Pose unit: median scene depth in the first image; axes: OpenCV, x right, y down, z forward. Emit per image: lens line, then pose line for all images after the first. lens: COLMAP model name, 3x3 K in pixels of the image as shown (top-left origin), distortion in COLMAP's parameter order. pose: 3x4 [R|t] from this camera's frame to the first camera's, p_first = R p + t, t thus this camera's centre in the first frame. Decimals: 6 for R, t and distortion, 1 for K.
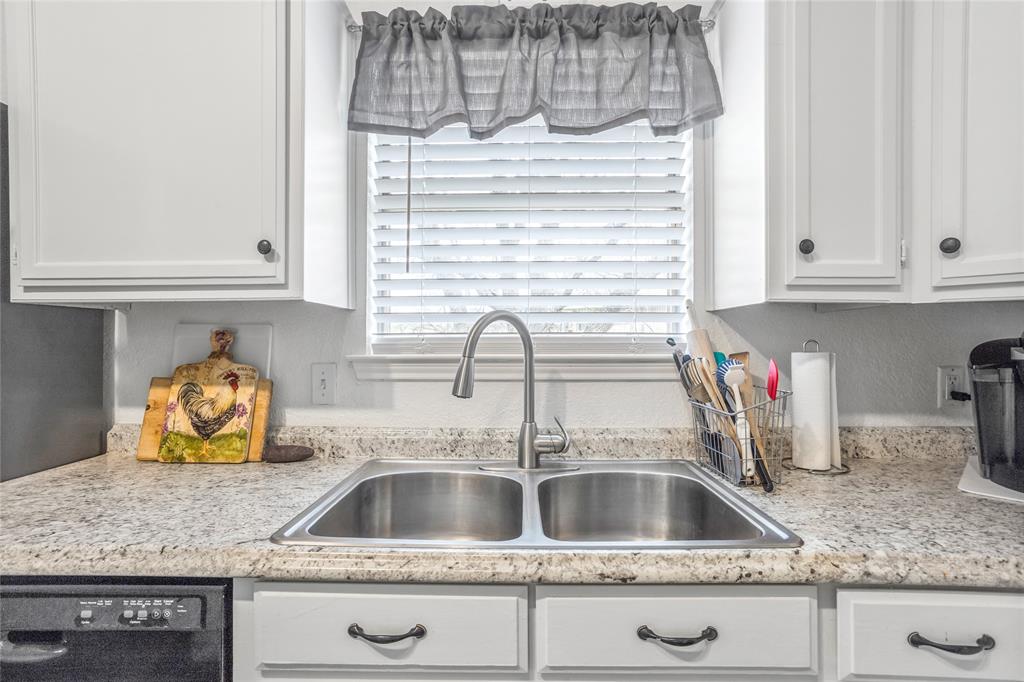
lens RADIAL K [[490.4, 0, 512.2], [0, 490.4, 338.4], [0, 0, 1]] dist [-0.044472, 0.022793]
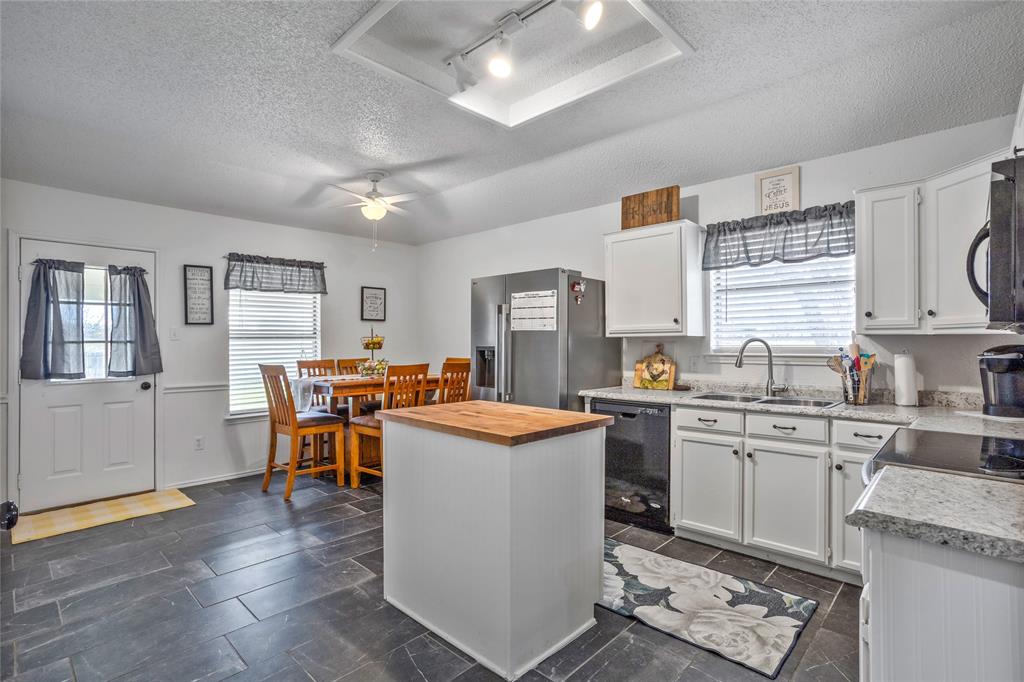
lens RADIAL K [[490.4, 0, 510.0], [0, 490.4, 338.7], [0, 0, 1]] dist [-0.044472, 0.022793]
pose [[0.732812, -0.008328, -0.680381, 0.730076], [0.005016, 0.999964, -0.006838, -0.035221], [0.680413, 0.001598, 0.732827, -1.739964]]
